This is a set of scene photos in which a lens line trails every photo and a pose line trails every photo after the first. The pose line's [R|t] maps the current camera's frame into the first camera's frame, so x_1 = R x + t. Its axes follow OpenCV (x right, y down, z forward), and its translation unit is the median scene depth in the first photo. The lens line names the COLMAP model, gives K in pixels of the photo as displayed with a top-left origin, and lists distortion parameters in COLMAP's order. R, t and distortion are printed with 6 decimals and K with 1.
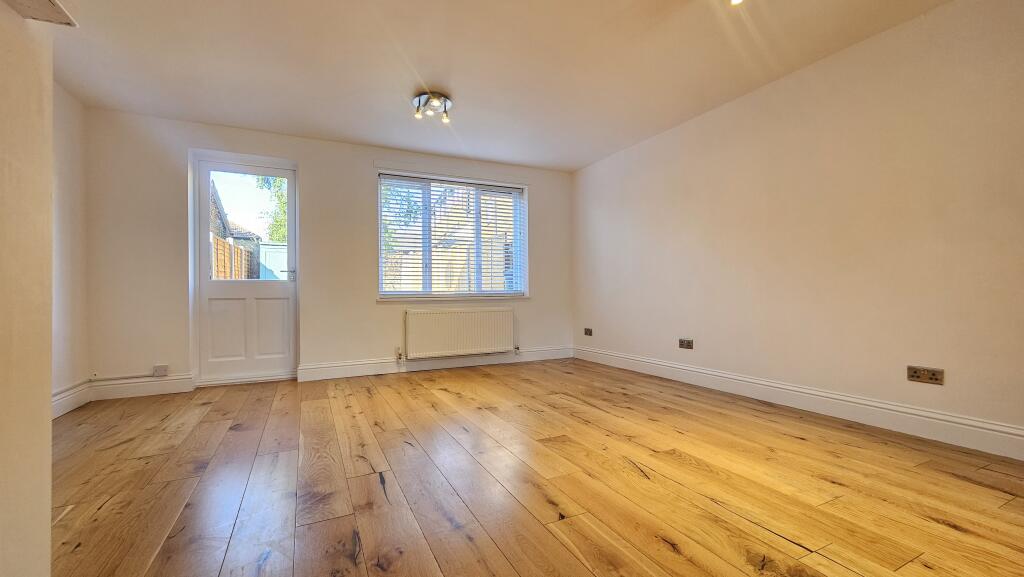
lens RADIAL K [[418.8, 0, 510.4], [0, 418.8, 291.4], [0, 0, 1]] dist [-0.000816, 0.000228]
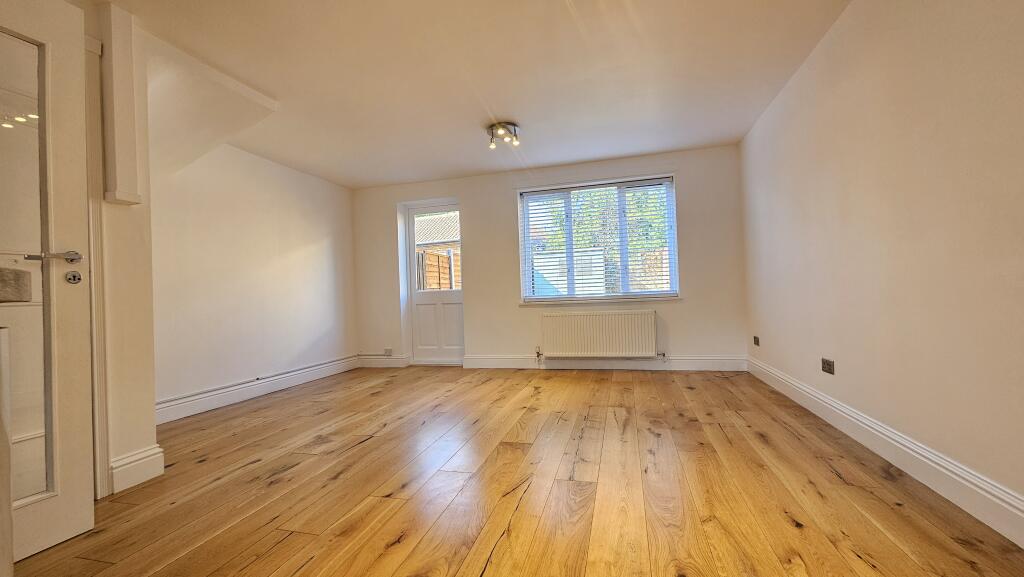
lens RADIAL K [[418.8, 0, 510.4], [0, 418.8, 291.4], [0, 0, 1]] dist [-0.000816, 0.000228]
pose [[0.752857, -0.025679, -0.657683, 0.573241], [0.033094, 0.999452, -0.001140, -0.018169], [0.657352, -0.020907, 0.753294, 0.160035]]
